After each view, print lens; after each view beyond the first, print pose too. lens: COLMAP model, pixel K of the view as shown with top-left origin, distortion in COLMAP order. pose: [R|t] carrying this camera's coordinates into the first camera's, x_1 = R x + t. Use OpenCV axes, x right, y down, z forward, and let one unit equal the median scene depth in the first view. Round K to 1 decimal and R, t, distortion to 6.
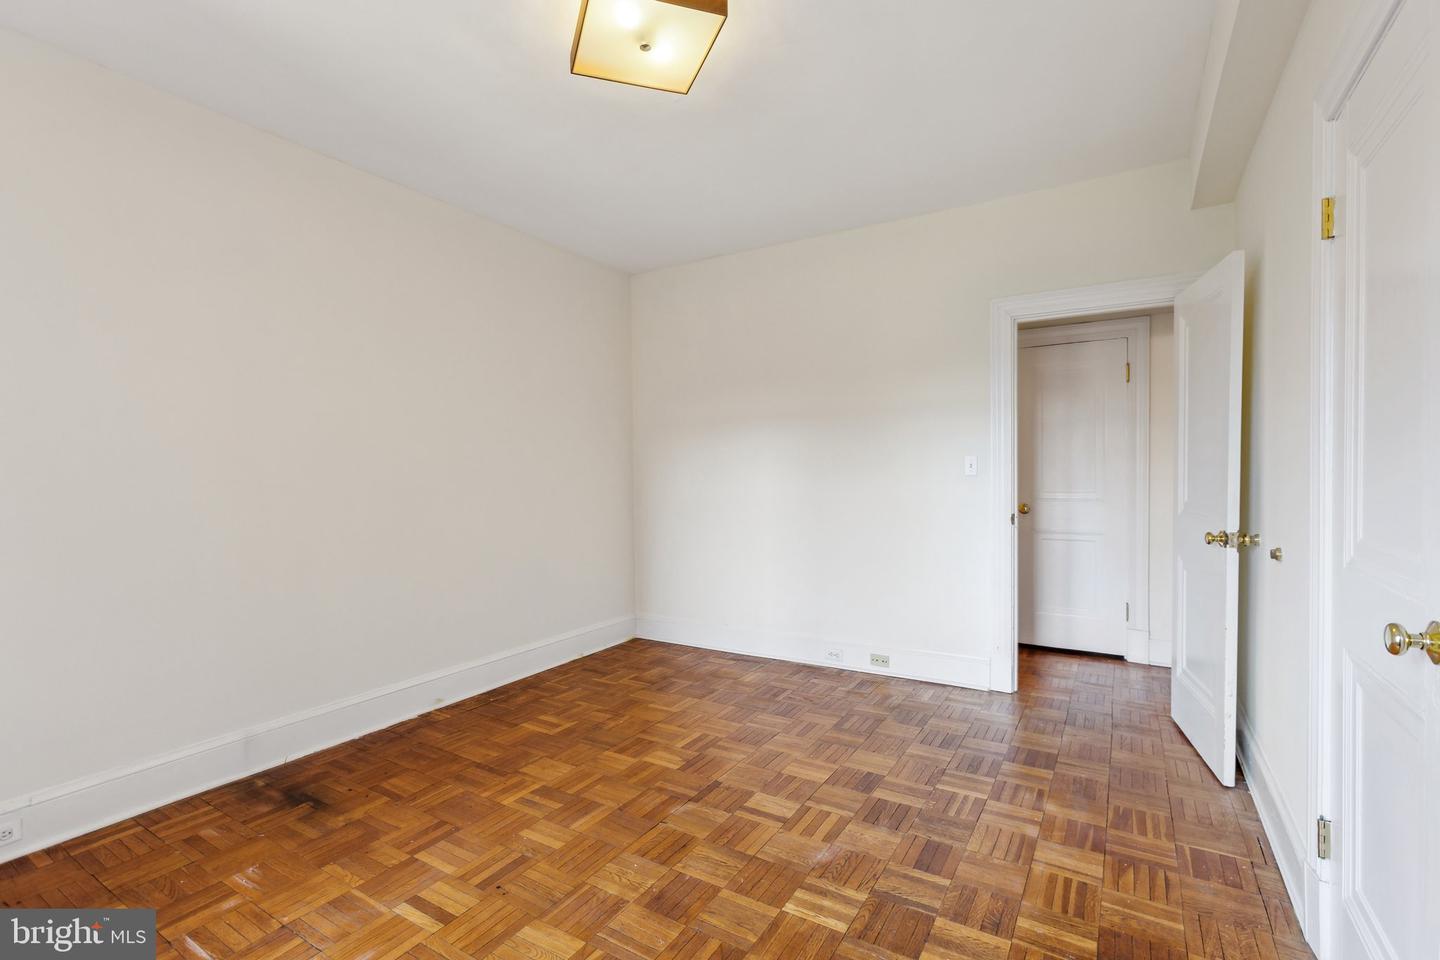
lens RADIAL K [[647.1, 0, 721.0], [0, 647.1, 479.2], [0, 0, 1]] dist [-0.005370, 0.001150]
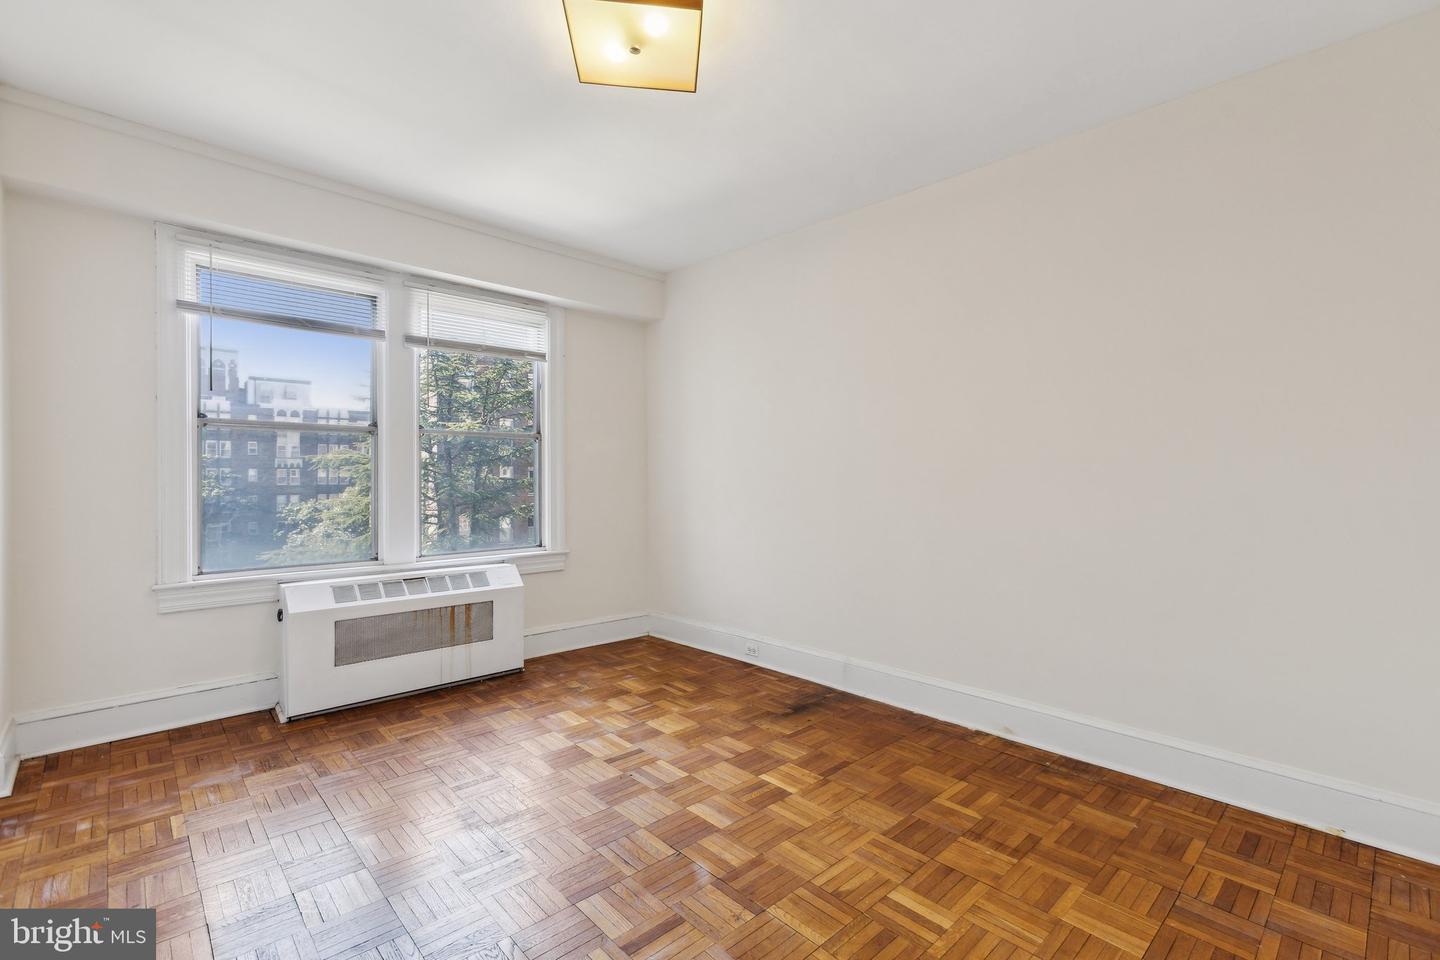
lens RADIAL K [[647.1, 0, 719.2], [0, 647.1, 480.8], [0, 0, 1]] dist [-0.005370, 0.001150]
pose [[-0.259331, 0.016834, -0.965642, 0.564803], [-0.013201, 0.999693, 0.020973, -0.008508], [0.965698, 0.018186, -0.259029, 0.949807]]
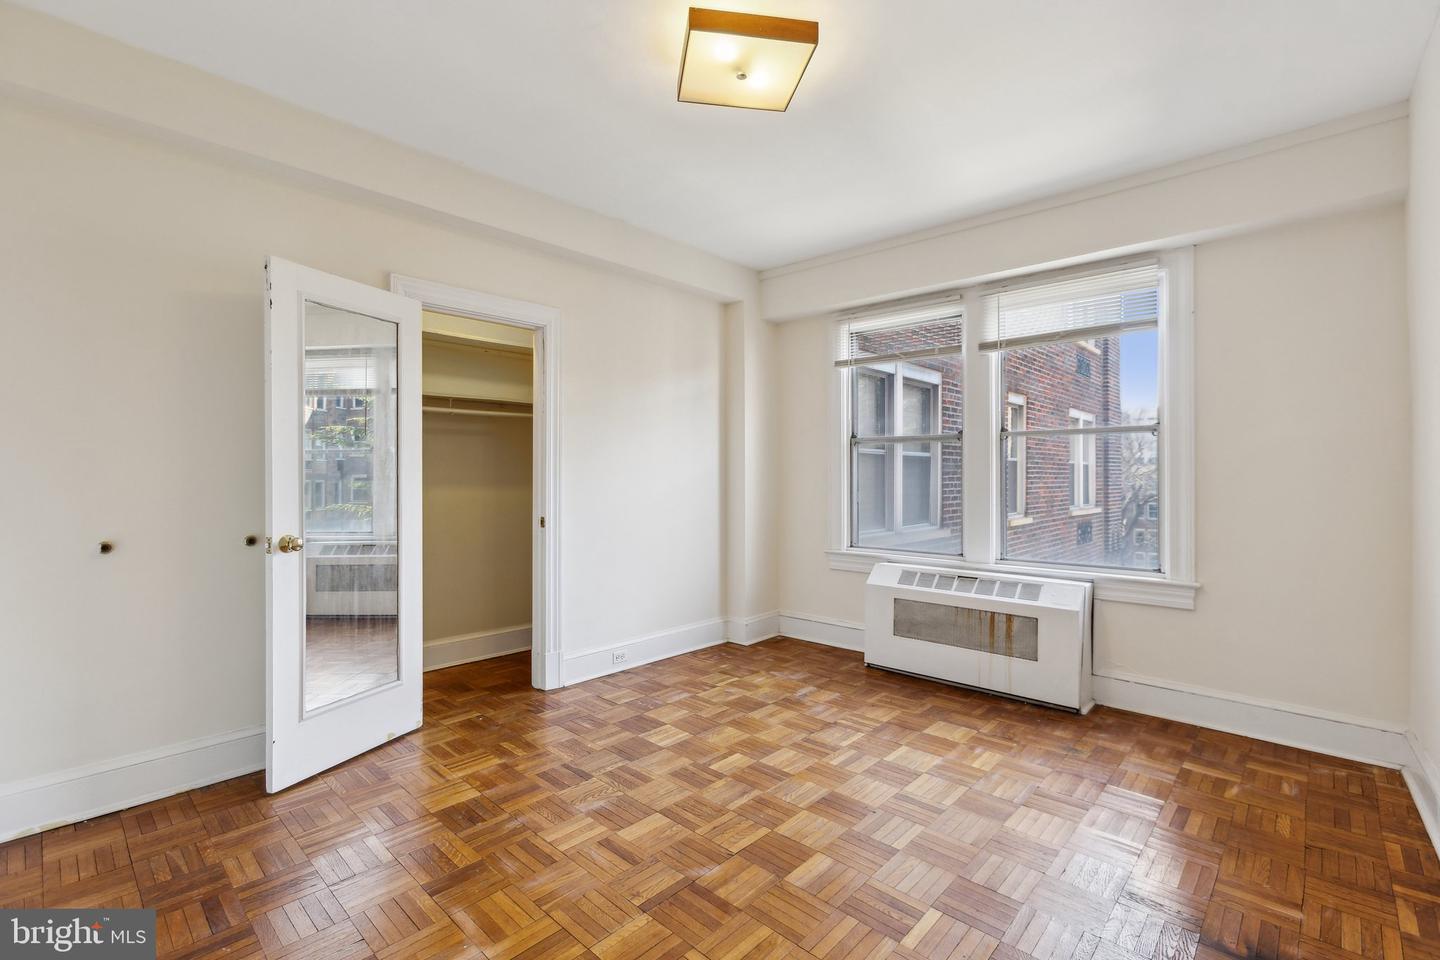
lens RADIAL K [[647.1, 0, 716.0], [0, 647.1, 479.0], [0, 0, 1]] dist [-0.005370, 0.001150]
pose [[-0.980212, 0.005993, 0.197860, -0.187758], [0.008785, 0.999874, 0.013238, -0.005450], [-0.197755, 0.014714, -0.980141, 1.398808]]
